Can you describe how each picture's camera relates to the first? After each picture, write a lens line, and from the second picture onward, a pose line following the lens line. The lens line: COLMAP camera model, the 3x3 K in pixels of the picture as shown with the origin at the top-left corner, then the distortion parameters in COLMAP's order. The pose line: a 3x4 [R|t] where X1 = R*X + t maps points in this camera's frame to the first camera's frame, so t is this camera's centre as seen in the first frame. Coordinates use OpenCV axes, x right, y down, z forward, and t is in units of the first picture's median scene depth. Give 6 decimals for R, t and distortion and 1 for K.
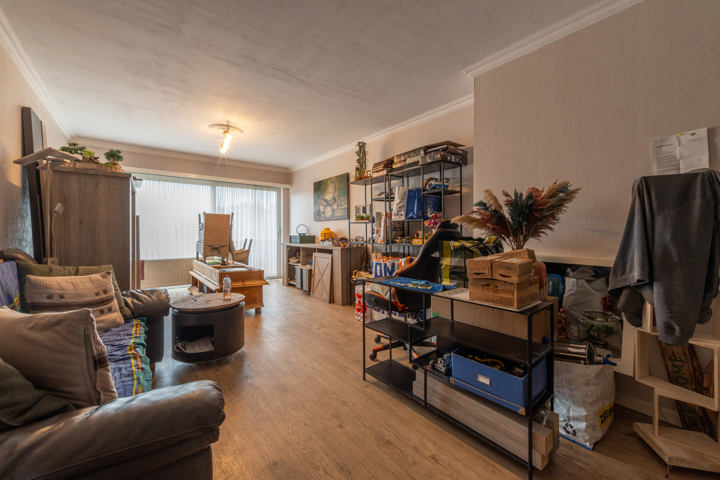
lens RADIAL K [[280.3, 0, 357.8], [0, 280.3, 237.0], [0, 0, 1]] dist [0.001805, 0.000091]
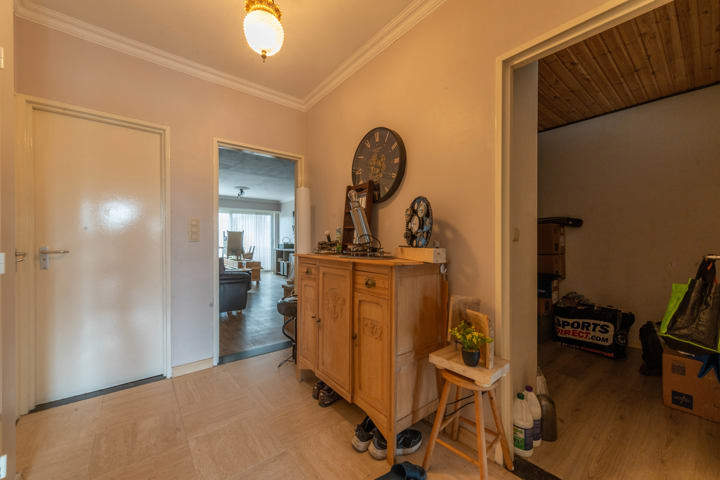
lens RADIAL K [[280.3, 0, 358.1], [0, 280.3, 239.1], [0, 0, 1]] dist [0.001805, 0.000091]
pose [[0.999990, -0.000886, -0.004285, 0.251033], [0.000772, 0.999646, -0.026612, 0.010836], [0.004307, 0.026608, 0.999637, -0.682097]]
